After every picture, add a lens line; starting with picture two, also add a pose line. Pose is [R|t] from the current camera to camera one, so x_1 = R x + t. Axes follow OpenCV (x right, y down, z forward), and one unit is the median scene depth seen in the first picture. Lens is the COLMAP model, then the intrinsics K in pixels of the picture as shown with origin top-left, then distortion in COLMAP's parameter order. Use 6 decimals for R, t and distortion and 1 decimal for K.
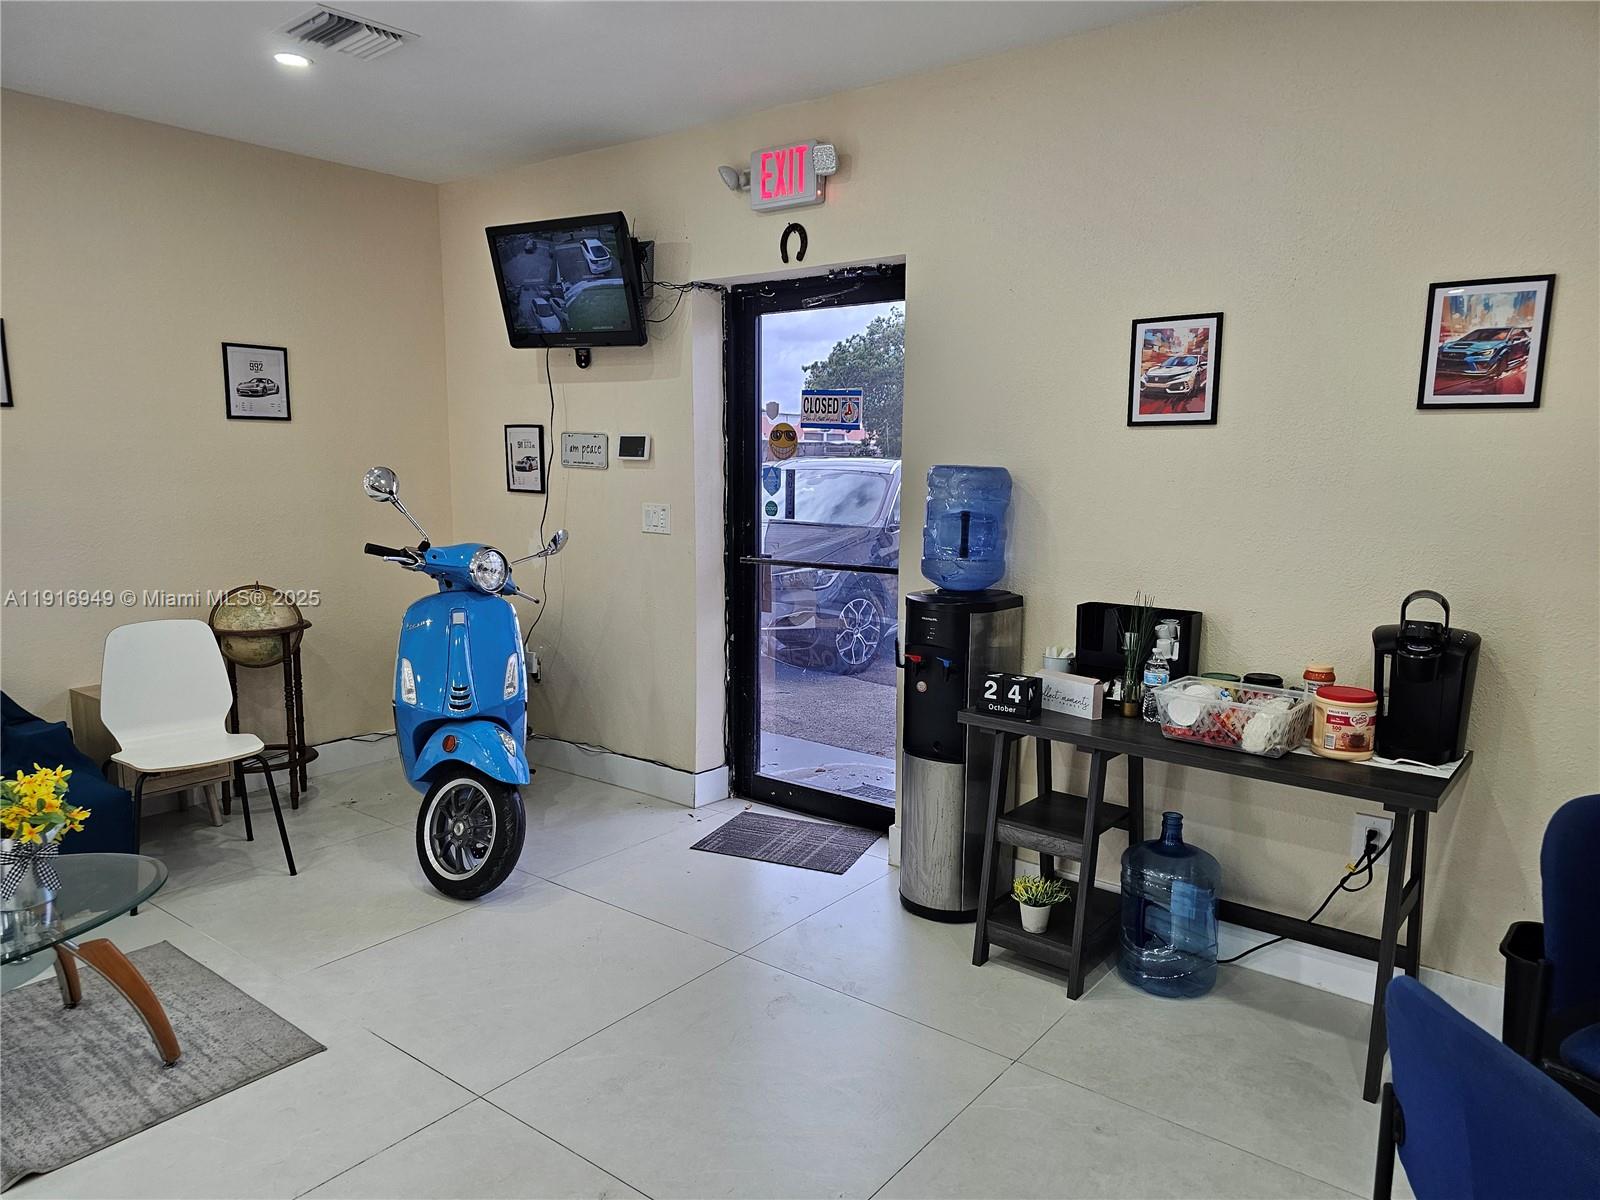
lens RADIAL K [[1062.5, 0, 801.3], [0, 1062.5, 608.4], [0, 0, 1]] dist [0.065450, -0.053240]
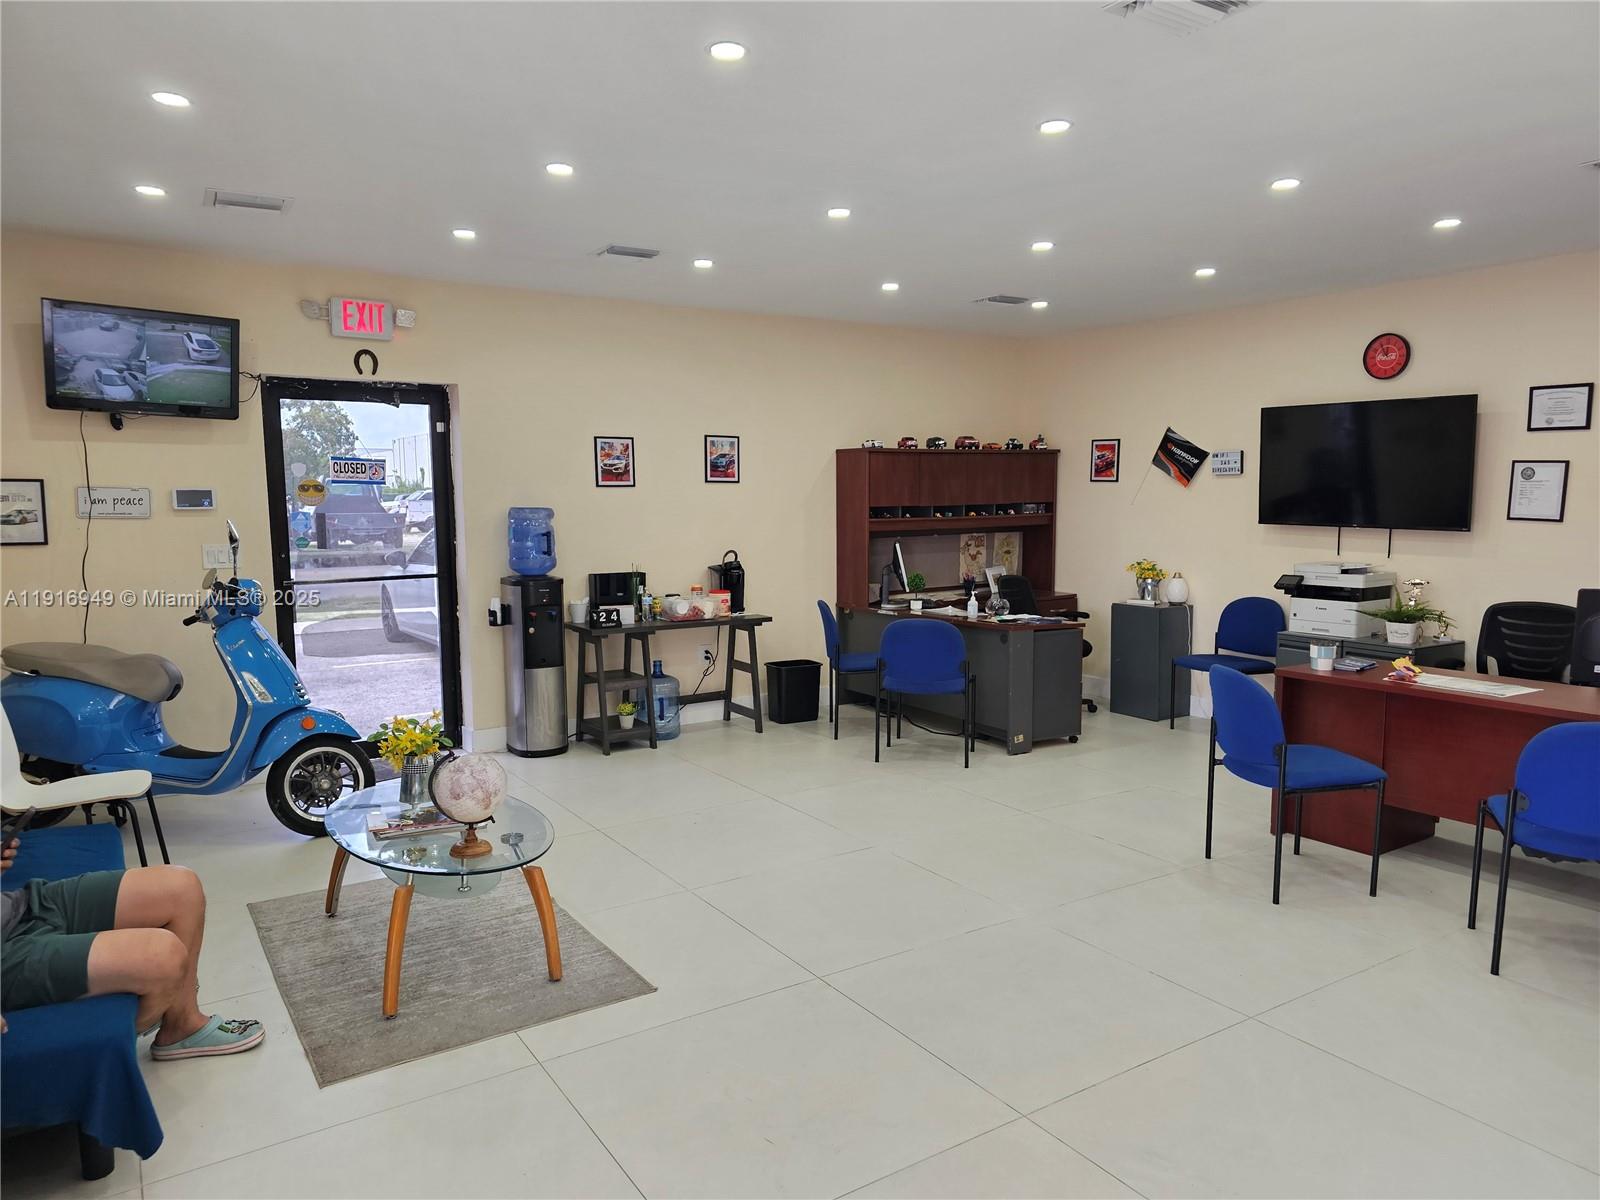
lens RADIAL K [[1062.5, 0, 818.2], [0, 1062.5, 609.0], [0, 0, 1]] dist [0.065450, -0.053240]
pose [[0.330095, -0.117523, 0.936603, -1.529619], [0.137922, 0.987576, 0.075310, -0.034052], [-0.933817, 0.104318, 0.342203, -0.080847]]
